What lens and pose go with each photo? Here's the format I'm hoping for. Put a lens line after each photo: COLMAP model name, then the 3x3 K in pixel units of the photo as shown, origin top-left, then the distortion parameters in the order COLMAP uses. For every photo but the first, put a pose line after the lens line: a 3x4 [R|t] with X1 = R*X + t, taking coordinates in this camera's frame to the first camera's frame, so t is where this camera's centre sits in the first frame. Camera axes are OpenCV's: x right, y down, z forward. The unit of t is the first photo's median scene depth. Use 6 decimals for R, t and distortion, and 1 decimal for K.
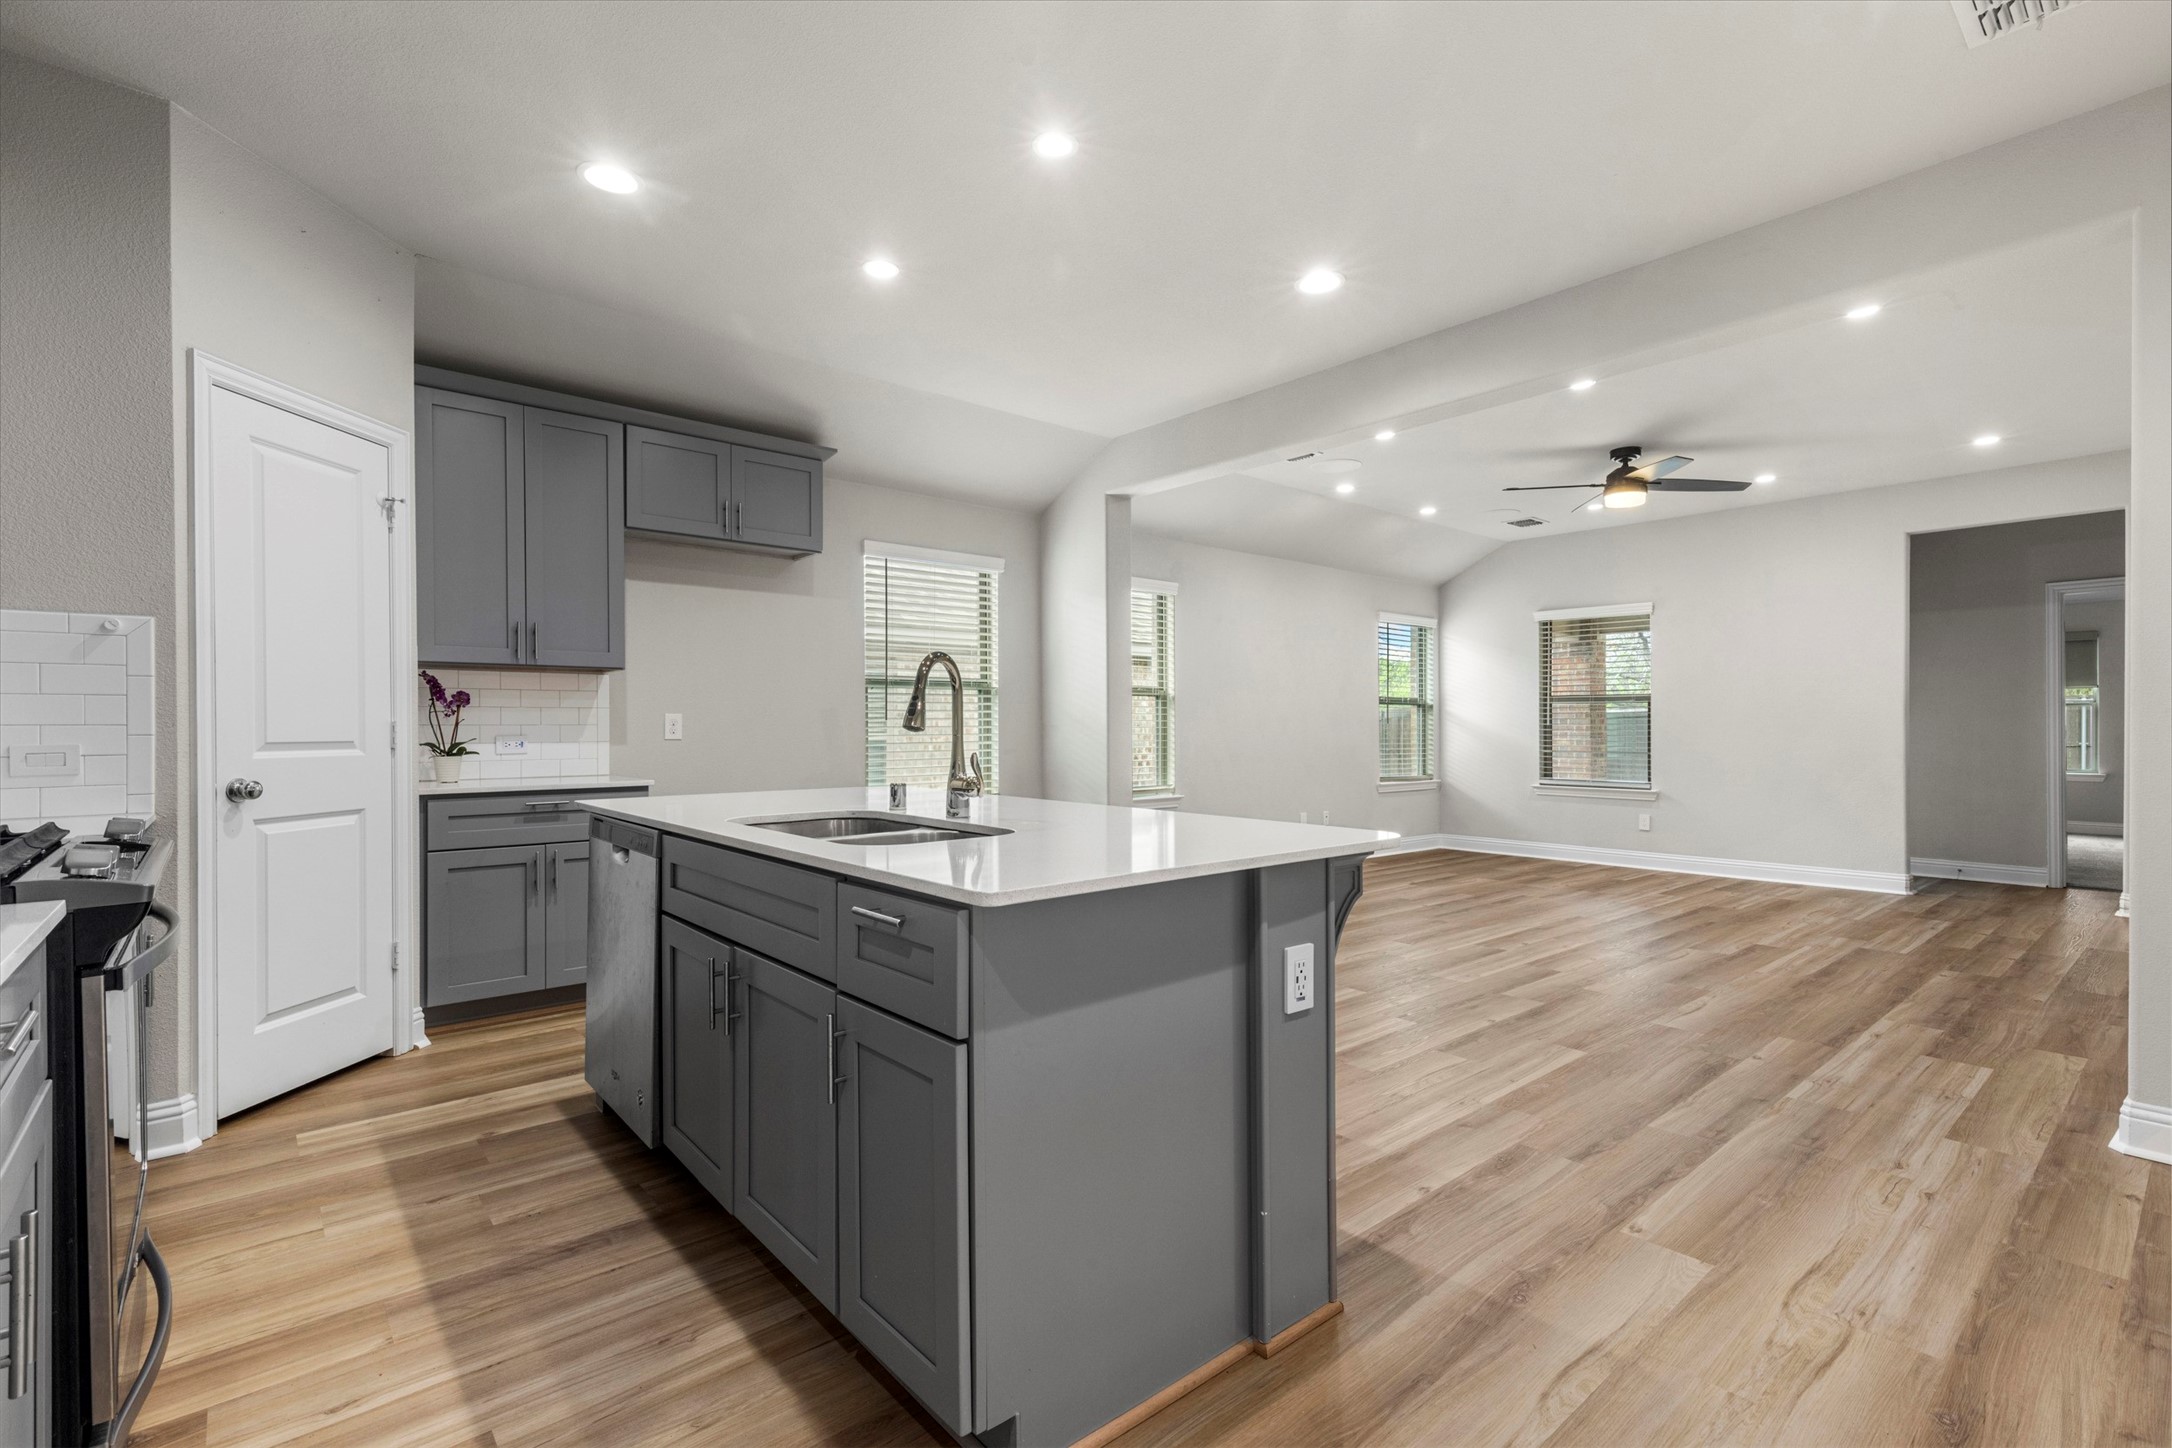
lens RADIAL K [[993.3, 0, 1080.2], [0, 993.3, 727.5], [0, 0, 1]] dist [0.011454, -0.000106]
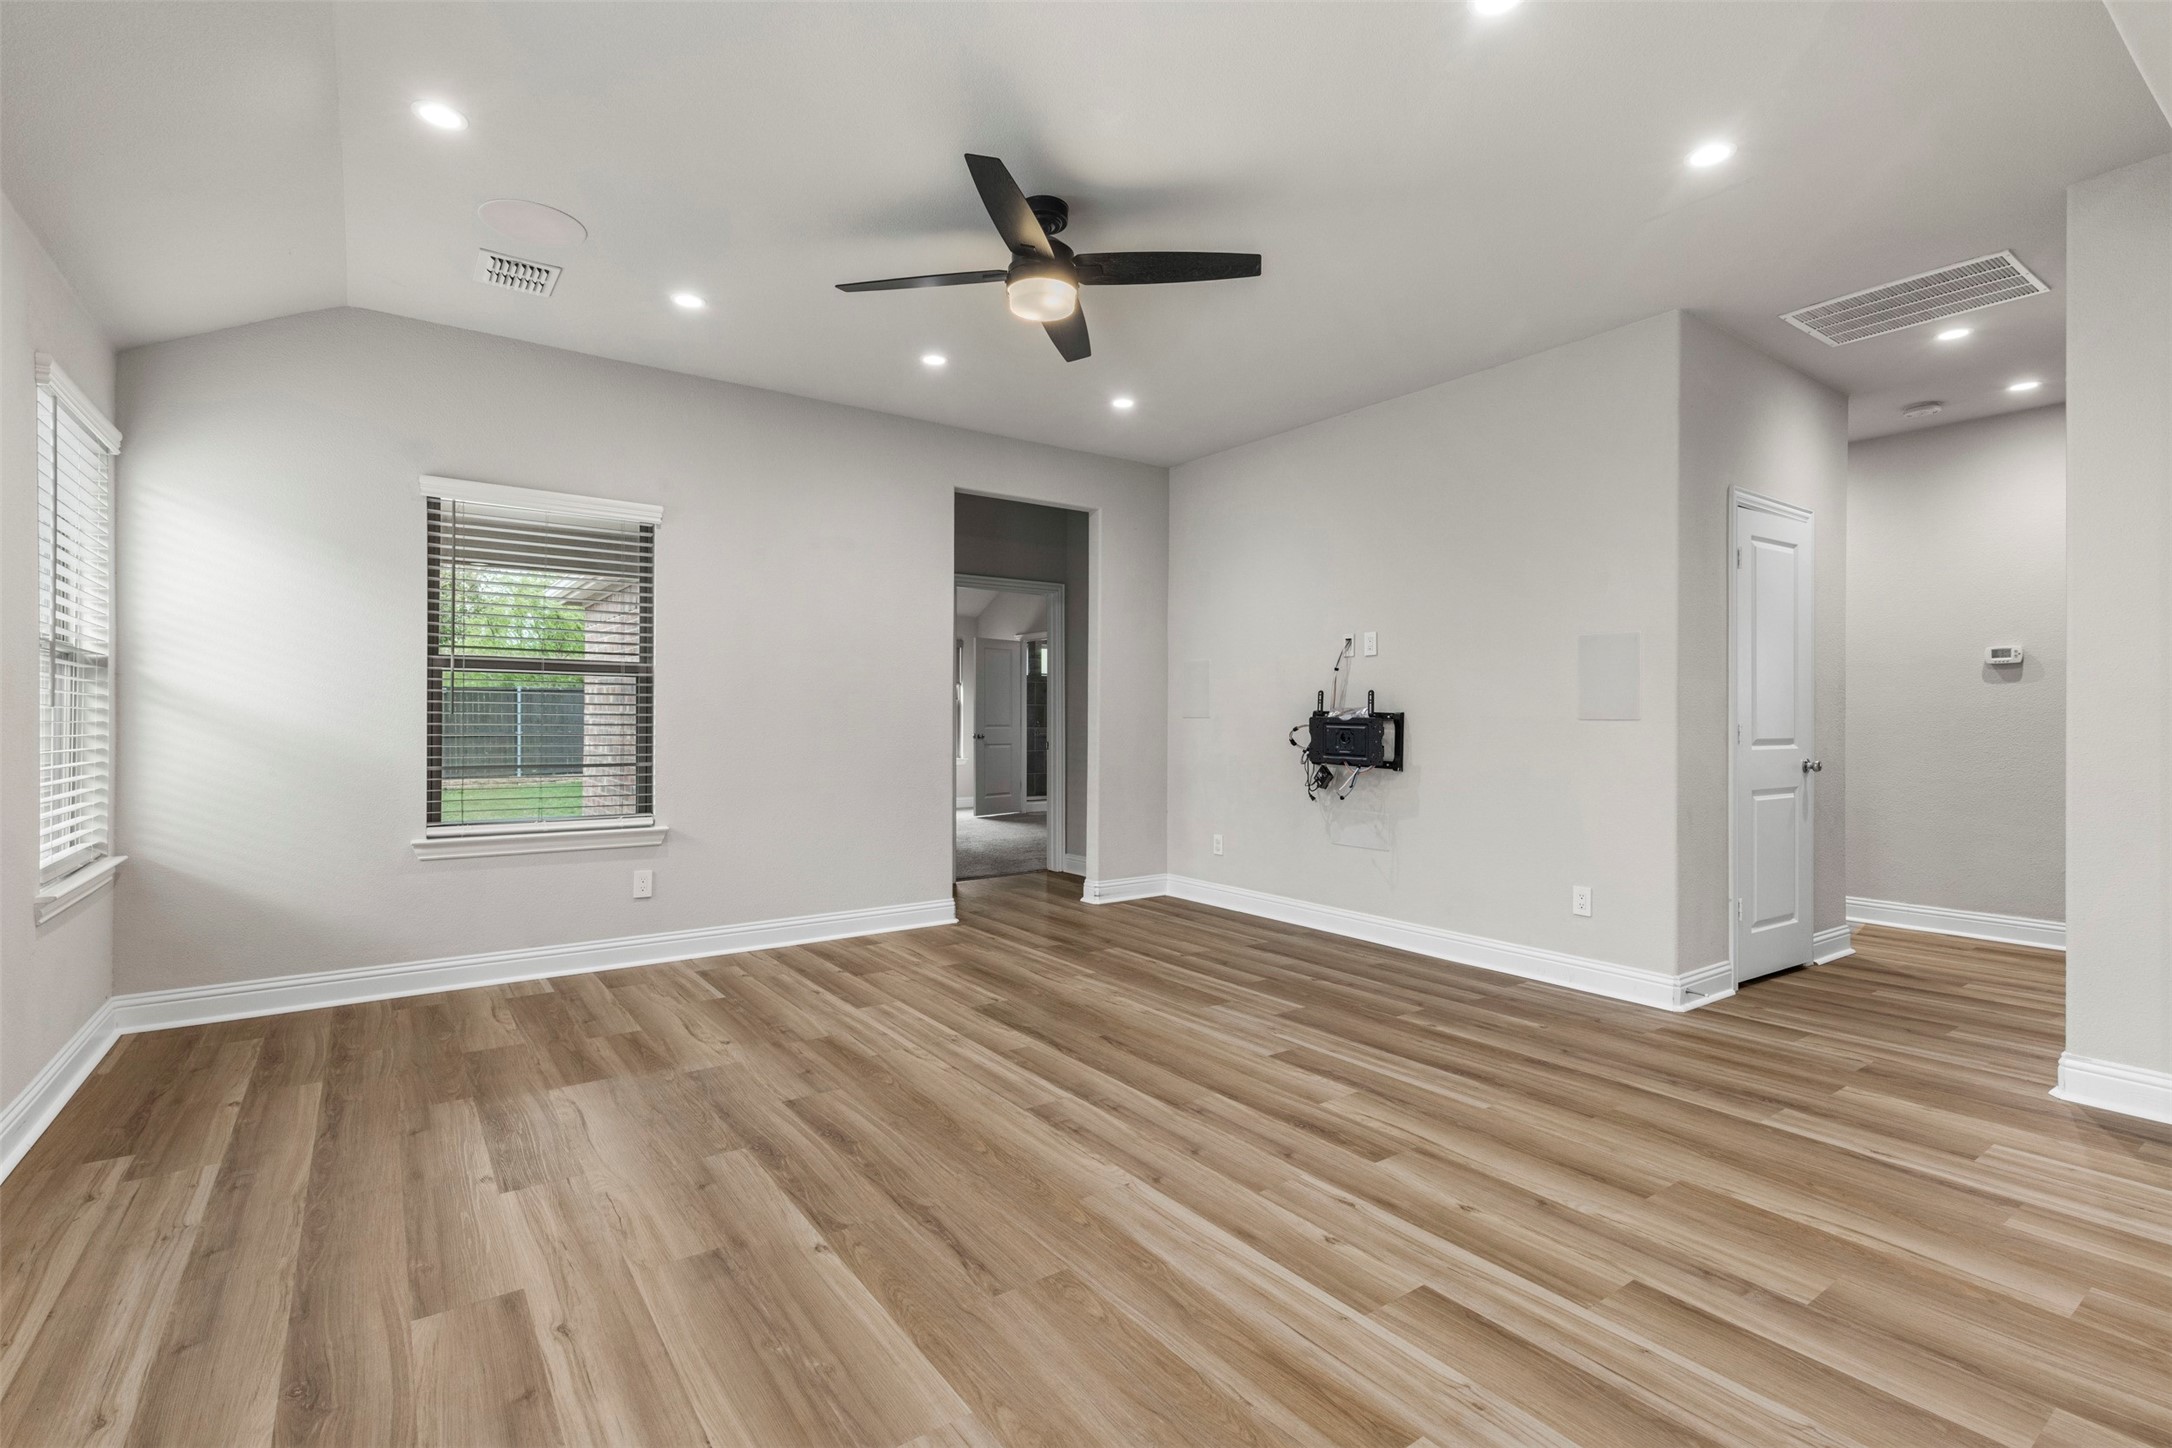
lens RADIAL K [[993.3, 0, 1086.3], [0, 993.3, 722.9], [0, 0, 1]] dist [0.011454, -0.000106]
pose [[0.091210, -0.002578, 0.995828, 0.030516], [-0.004209, 0.999987, 0.002975, -0.003834], [-0.995823, -0.004463, 0.091198, 1.643256]]
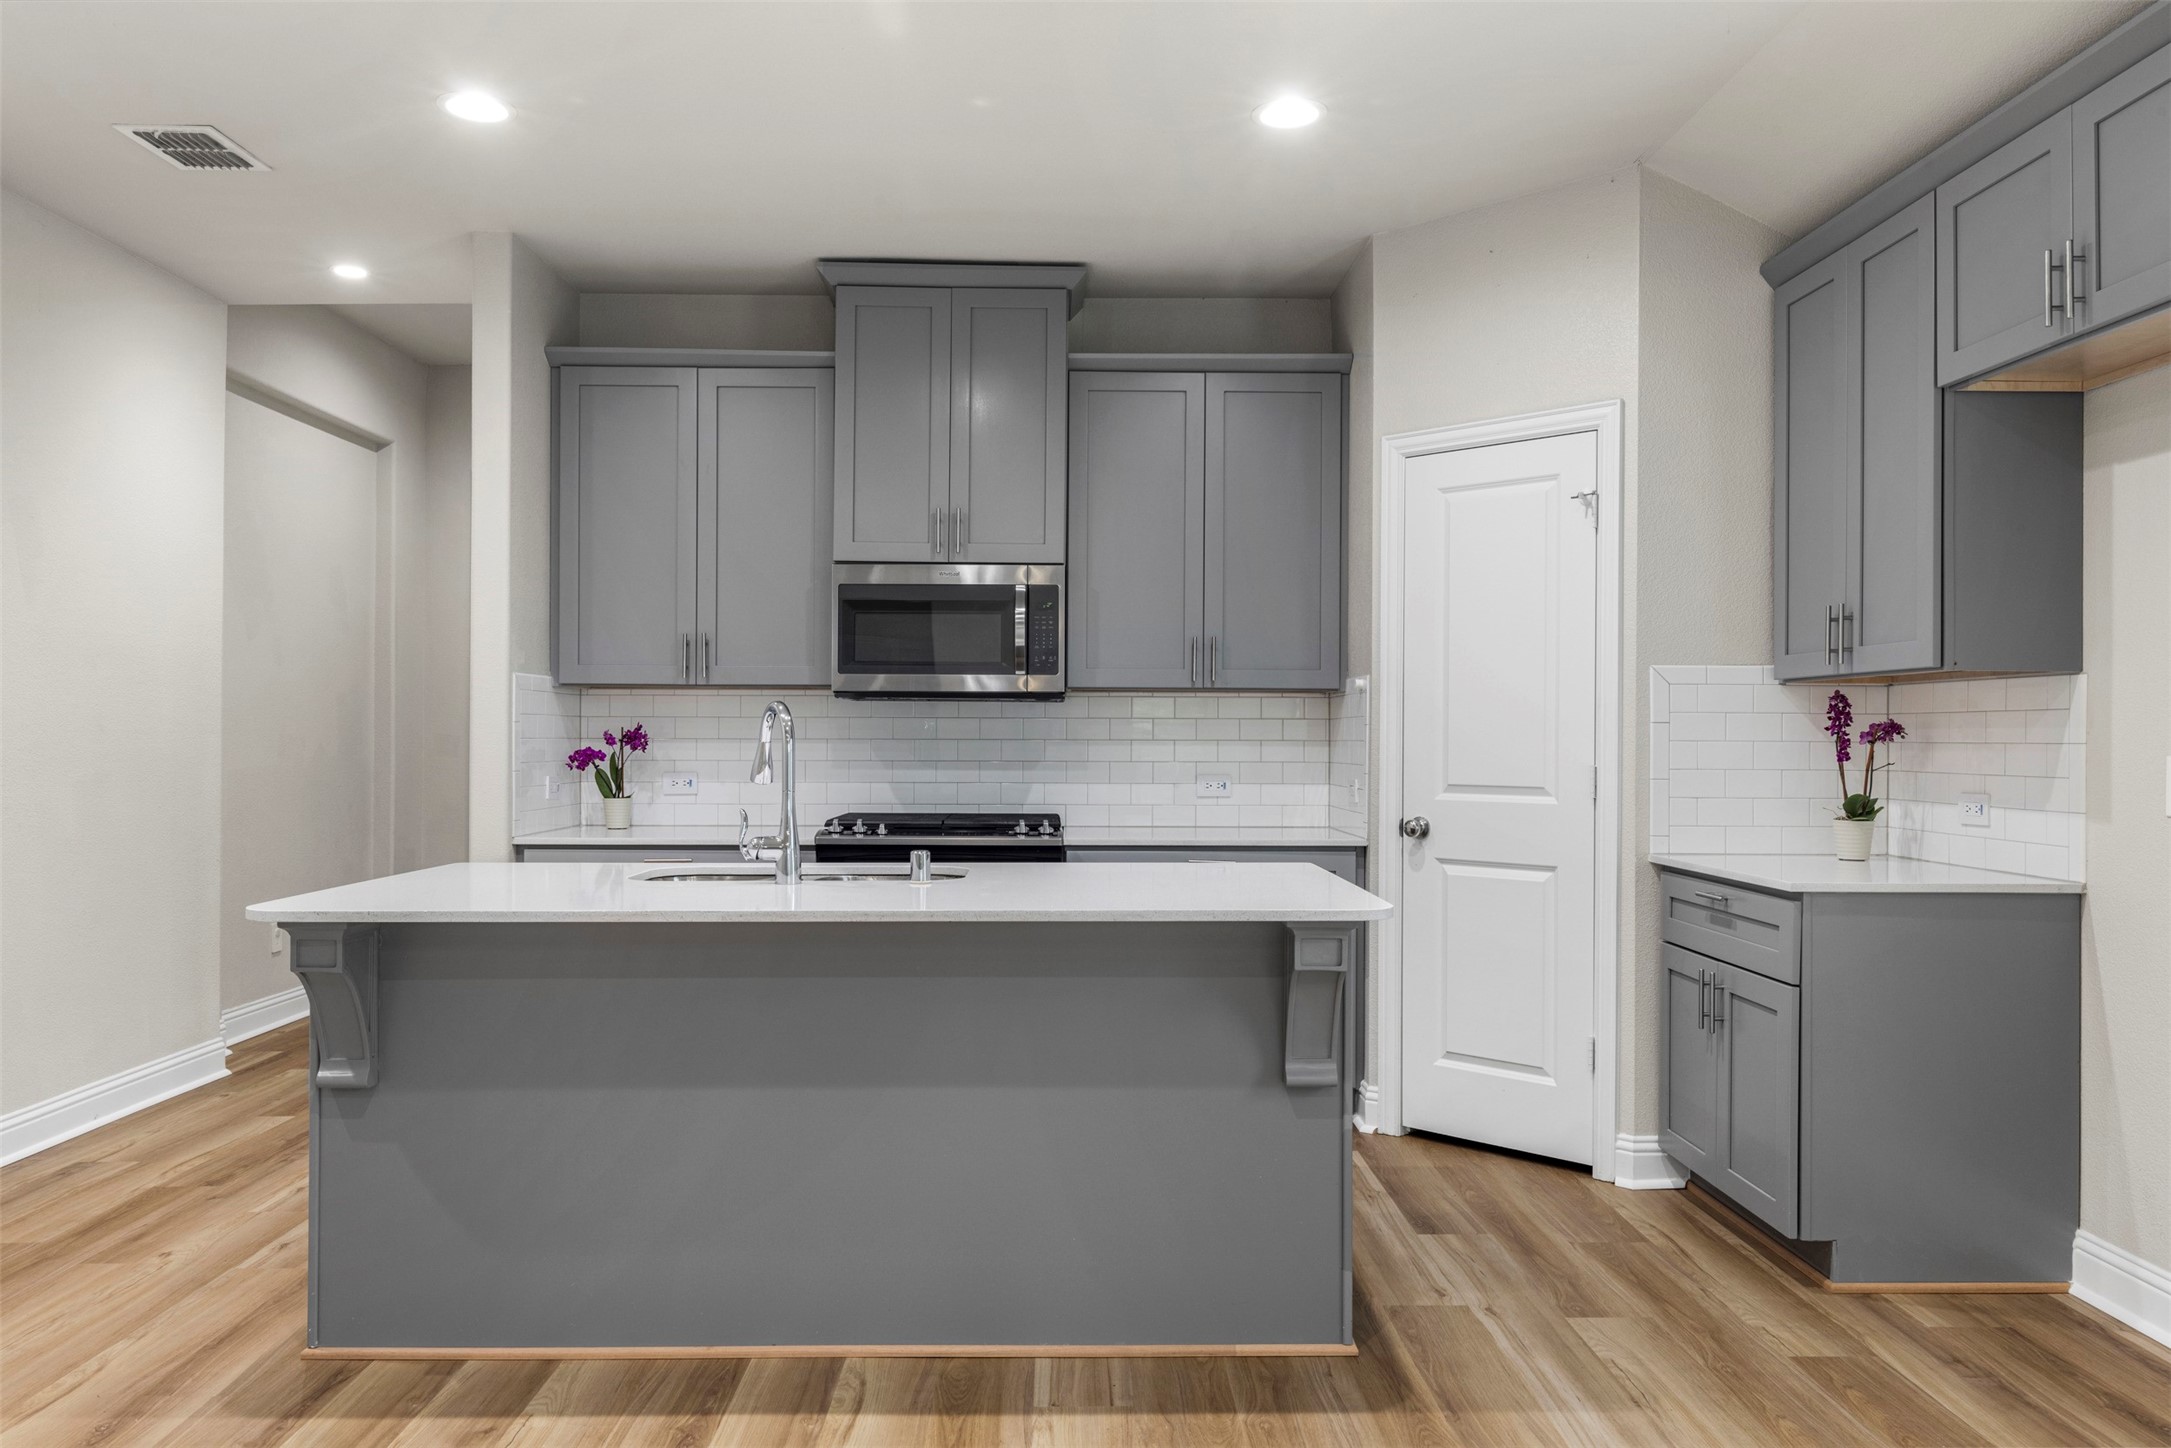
lens RADIAL K [[1553.2, 0, 1080.7], [0, 1553.2, 730.8], [0, 0, 1]] dist [-0.006437, -0.001515]
pose [[-0.642971, -0.003037, -0.765885, 0.553731], [-0.003905, 0.999992, -0.000687, -0.031820], [0.765881, 0.002550, -0.642978, 1.507930]]
